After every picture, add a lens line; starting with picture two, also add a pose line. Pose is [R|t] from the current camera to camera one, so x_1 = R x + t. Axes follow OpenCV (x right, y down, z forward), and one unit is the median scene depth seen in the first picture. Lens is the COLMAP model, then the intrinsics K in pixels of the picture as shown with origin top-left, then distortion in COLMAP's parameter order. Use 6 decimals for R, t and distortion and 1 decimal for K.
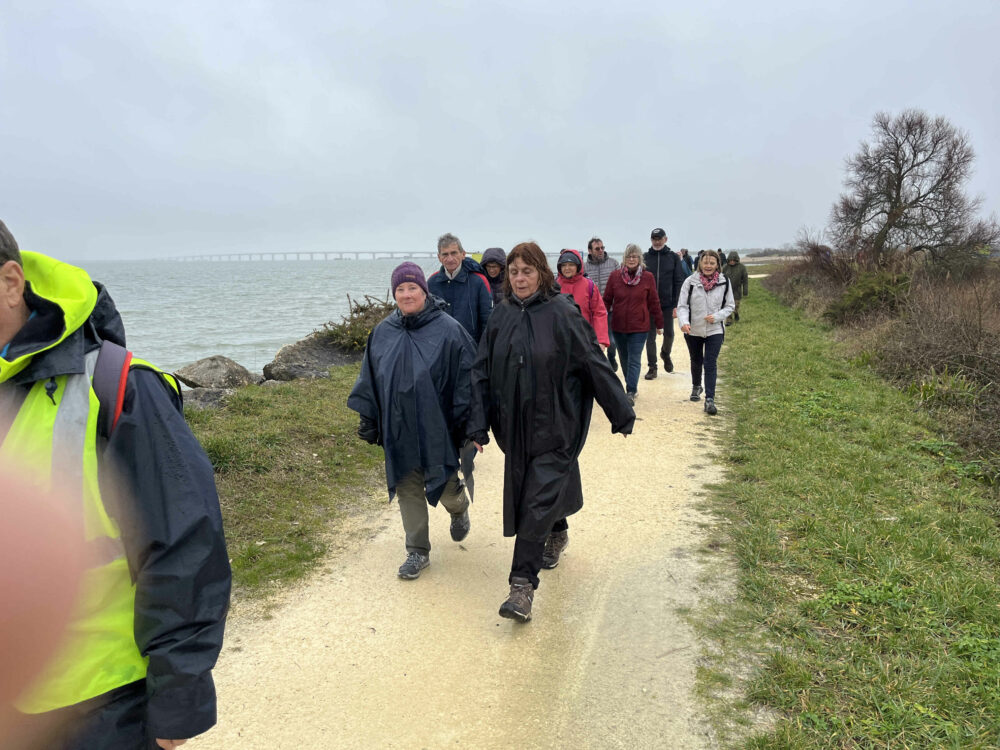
lens RADIAL K [[741.8, 0, 495.4], [0, 741.8, 378.0], [0, 0, 1]] dist [0.059753, -0.060211]
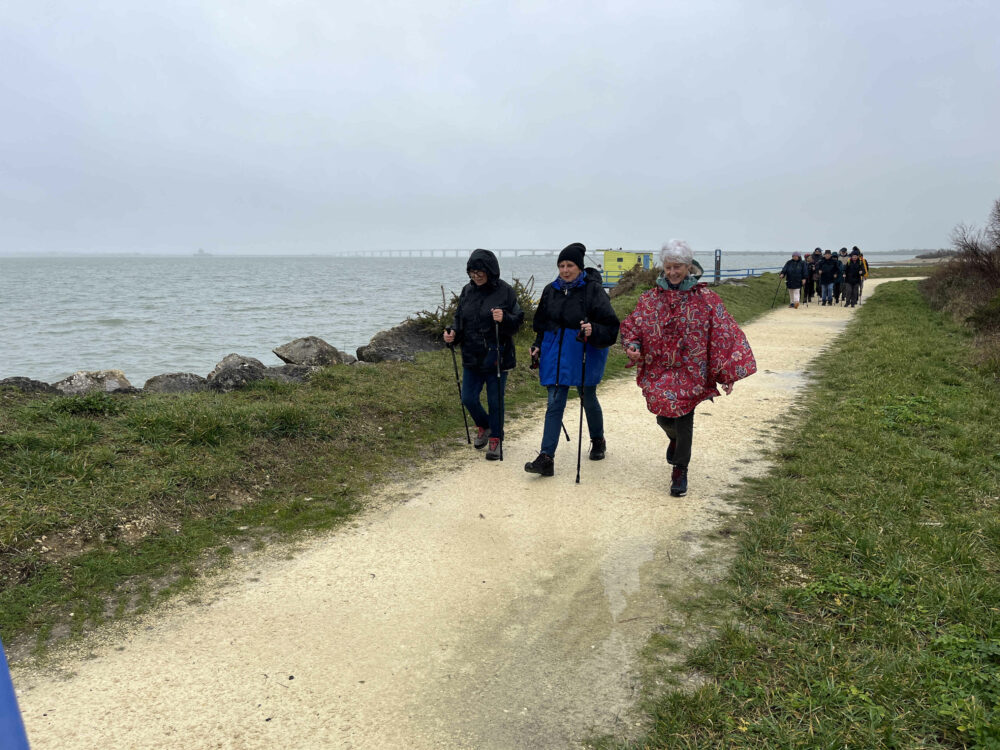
lens RADIAL K [[742.3, 0, 497.9], [0, 742.3, 360.1], [0, 0, 1]] dist [0.075559, -0.092397]
pose [[0.983299, 0.037220, -0.178149, 0.130084], [-0.040877, 0.999021, -0.016899, 0.016299], [0.177346, 0.023899, 0.983858, -0.048316]]
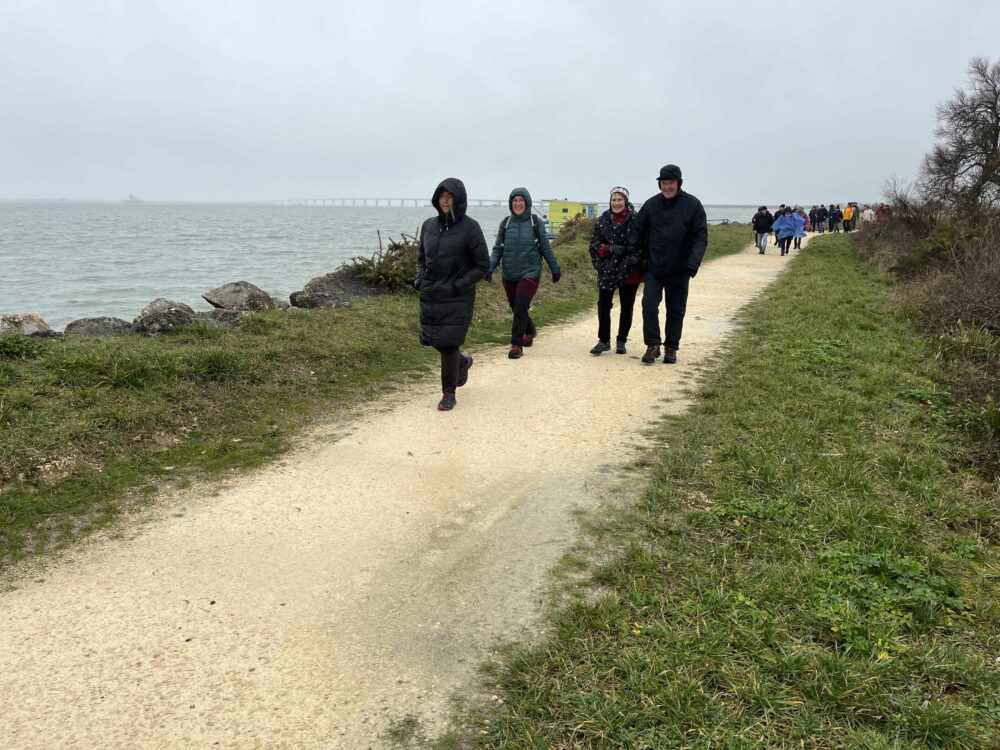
lens RADIAL K [[742.3, 0, 497.9], [0, 742.3, 360.1], [0, 0, 1]] dist [0.075559, -0.092397]
pose [[0.993506, 0.043668, -0.105063, 0.156611], [-0.039148, 0.998233, 0.044706, 0.028339], [0.106829, -0.040303, 0.993460, -0.061174]]
